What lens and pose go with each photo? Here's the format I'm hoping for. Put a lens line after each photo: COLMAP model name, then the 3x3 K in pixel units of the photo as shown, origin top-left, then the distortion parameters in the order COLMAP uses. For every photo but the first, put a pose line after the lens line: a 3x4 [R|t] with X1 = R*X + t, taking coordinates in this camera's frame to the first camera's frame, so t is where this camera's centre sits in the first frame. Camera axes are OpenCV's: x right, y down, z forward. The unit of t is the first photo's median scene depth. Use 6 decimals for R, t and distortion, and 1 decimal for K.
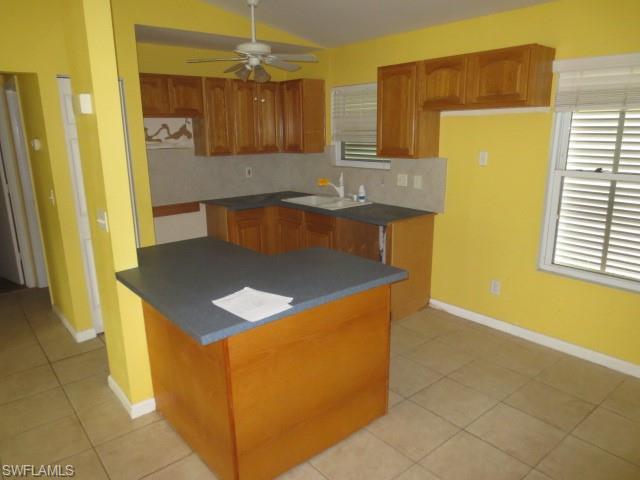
lens RADIAL K [[456.4, 0, 320.0], [0, 456.4, 240.0], [0, 0, 1]] dist [-0.002847, 0.000283]
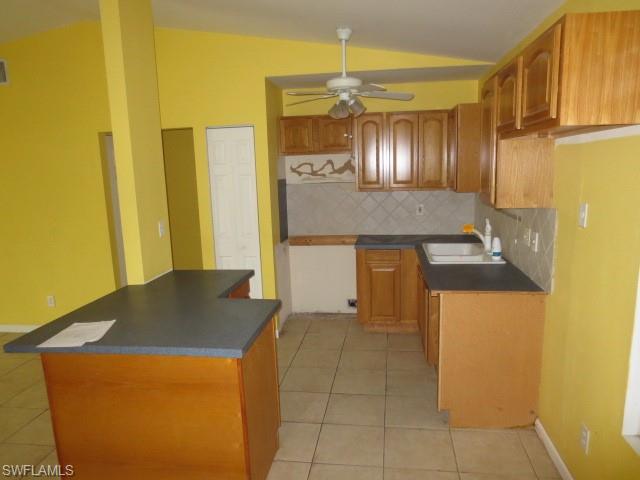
lens RADIAL K [[456.3, 0, 320.0], [0, 456.3, 240.0], [0, 0, 1]] dist [-0.059119, 0.000655]
pose [[0.676100, 0.113253, -0.728054, 0.432885], [-0.153060, 0.988149, 0.011575, -0.079739], [0.720736, 0.103610, 0.685422, 0.280686]]
